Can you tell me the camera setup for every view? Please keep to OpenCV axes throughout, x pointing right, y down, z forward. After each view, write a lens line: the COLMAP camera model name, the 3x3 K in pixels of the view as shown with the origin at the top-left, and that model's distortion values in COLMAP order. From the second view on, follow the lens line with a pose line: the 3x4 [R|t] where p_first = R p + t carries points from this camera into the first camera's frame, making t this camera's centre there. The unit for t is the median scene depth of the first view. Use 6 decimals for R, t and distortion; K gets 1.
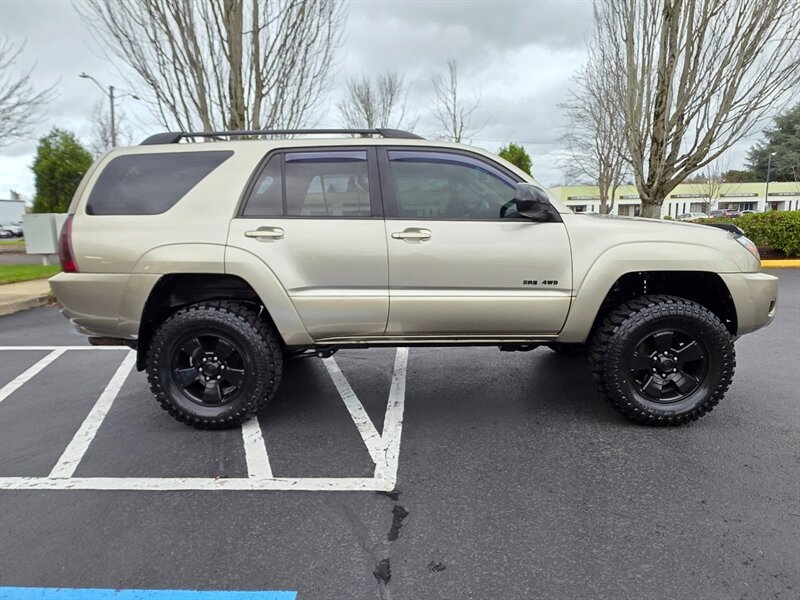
lens RADIAL K [[505.5, 0, 400.0], [0, 505.5, 300.0], [0, 0, 1]] dist [0.002477, -0.000675]
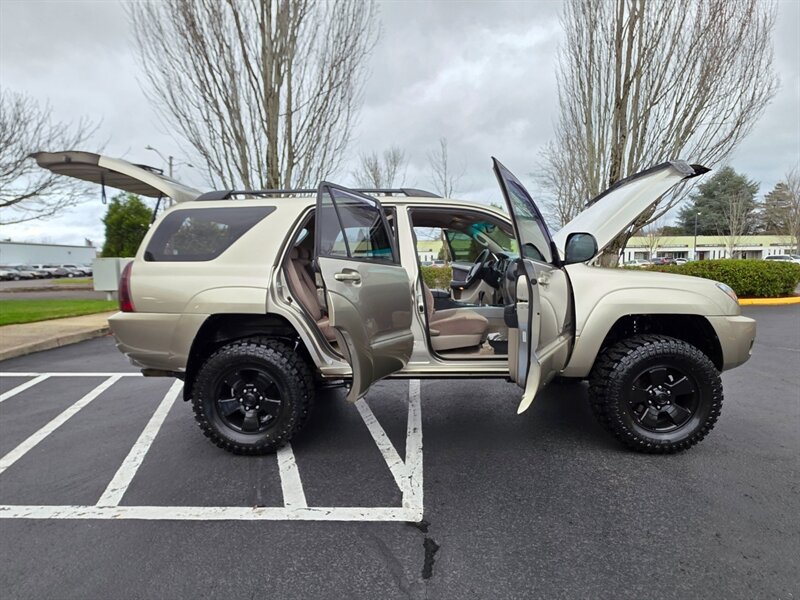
lens RADIAL K [[408.9, 0, 400.0], [0, 408.9, 300.0], [0, 0, 1]] dist [0.001909, 0.000772]
pose [[0.999971, 0.005671, 0.005110, -0.050918], [-0.005306, 0.997613, -0.068850, -0.020423], [-0.005488, 0.068821, 0.997614, 0.087503]]
